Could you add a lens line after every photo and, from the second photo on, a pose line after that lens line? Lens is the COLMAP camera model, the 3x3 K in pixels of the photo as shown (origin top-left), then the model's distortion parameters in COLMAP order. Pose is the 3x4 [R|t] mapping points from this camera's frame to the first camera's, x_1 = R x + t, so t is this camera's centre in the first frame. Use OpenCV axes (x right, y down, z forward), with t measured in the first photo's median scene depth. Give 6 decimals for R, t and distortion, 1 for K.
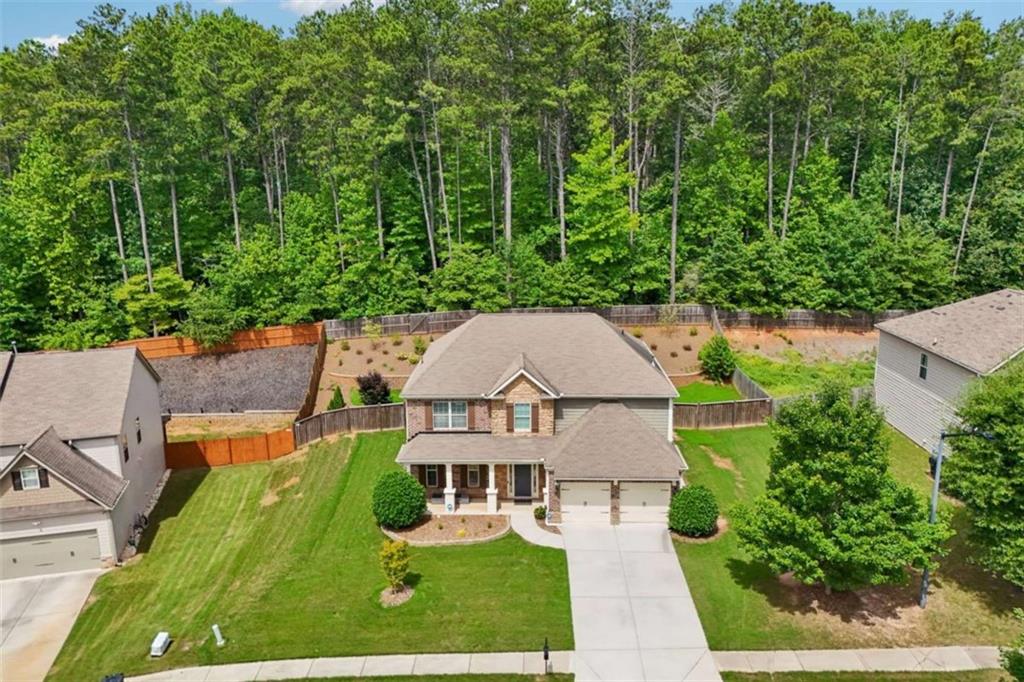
lens RADIAL K [[743.8, 0, 512.0], [0, 743.8, 341.0], [0, 0, 1]] dist [0.135350, -0.241111]
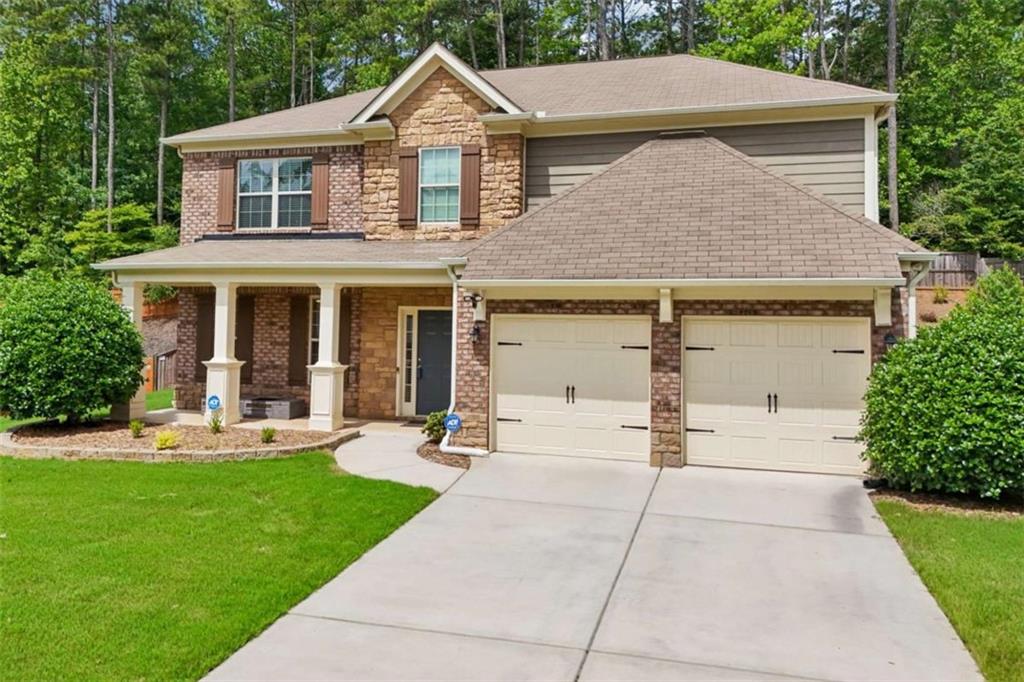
lens RADIAL K [[793.6, 0, 500.1], [0, 793.6, 296.3], [0, 0, 1]] dist [0.073583, -0.095570]
pose [[0.965822, 0.013854, -0.258835, 0.147265], [-0.079227, 0.966560, -0.243896, 0.249681], [0.246801, 0.256067, 0.934622, 0.647068]]
